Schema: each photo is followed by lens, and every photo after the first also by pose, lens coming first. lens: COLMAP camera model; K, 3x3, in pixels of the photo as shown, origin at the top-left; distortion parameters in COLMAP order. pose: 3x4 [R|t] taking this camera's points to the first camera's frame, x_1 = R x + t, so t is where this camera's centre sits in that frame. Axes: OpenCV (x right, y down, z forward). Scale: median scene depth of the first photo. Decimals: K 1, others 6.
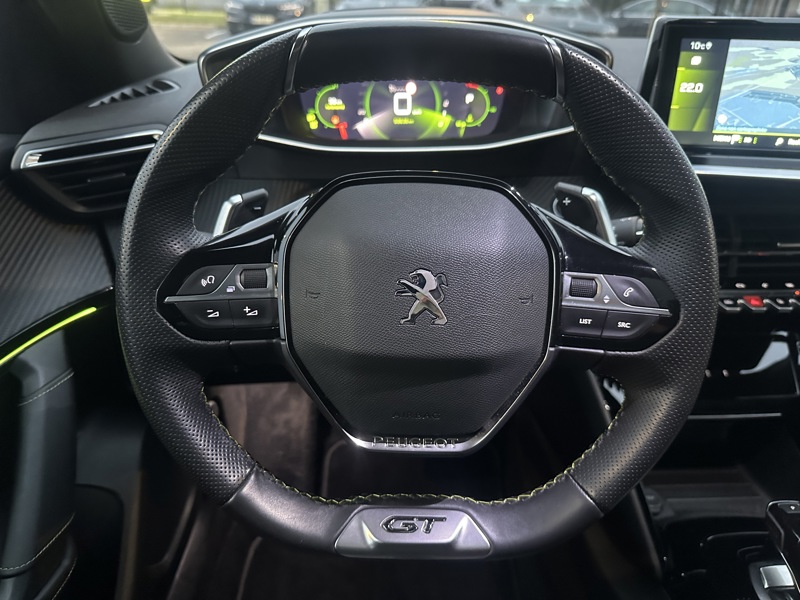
lens RADIAL K [[588.8, 0, 398.2], [0, 588.8, 302.2], [0, 0, 1]] dist [-0.004211, -0.012073]
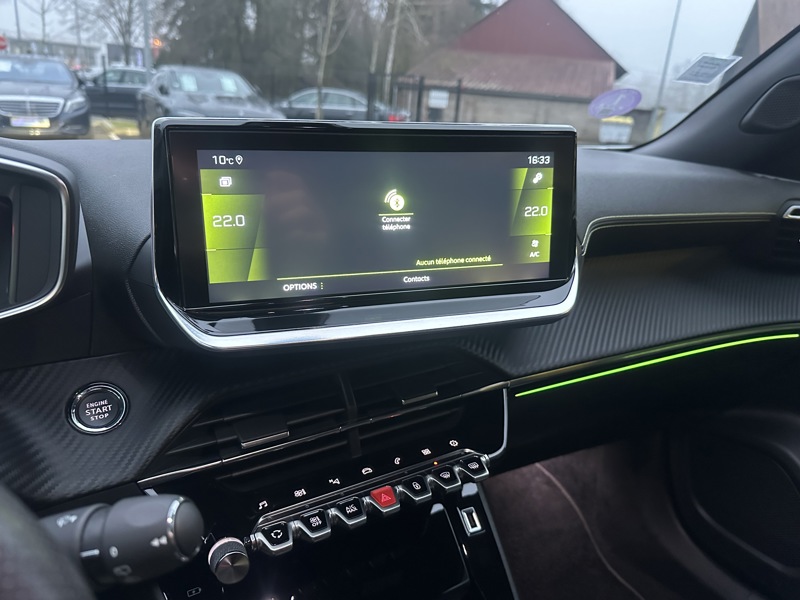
lens RADIAL K [[573.0, 0, 396.1], [0, 573.0, 304.6], [0, 0, 1]] dist [0.067238, -0.078683]
pose [[0.883229, -0.139428, 0.447735, 0.366720], [0.192235, 0.978517, -0.074496, -0.191215], [-0.427730, 0.151867, 0.891058, 0.359235]]
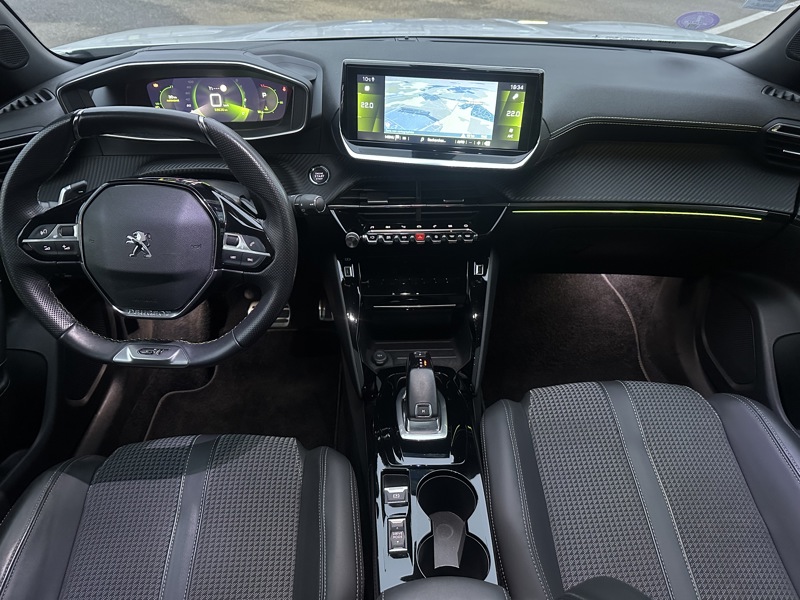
lens RADIAL K [[569.3, 0, 399.7], [0, 569.3, 306.6], [0, 0, 1]] dist [0.066270, -0.079903]
pose [[0.999988, -0.002543, 0.004082, 0.590137], [0.001816, 0.985621, 0.168959, -0.085654], [-0.004453, -0.168950, 0.985615, -0.666157]]
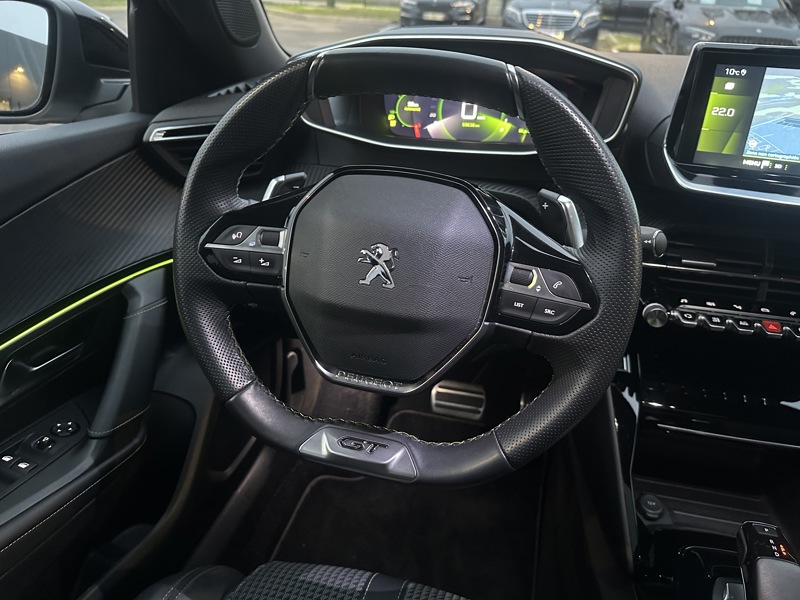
lens RADIAL K [[583.4, 0, 400.0], [0, 583.4, 300.0], [0, 0, 1]] dist [0.028117, -0.041272]
pose [[0.963624, 0.136026, -0.230055, 0.236009], [-0.135097, 0.990633, 0.019862, 0.021159], [0.230602, 0.011940, 0.972975, -0.137913]]
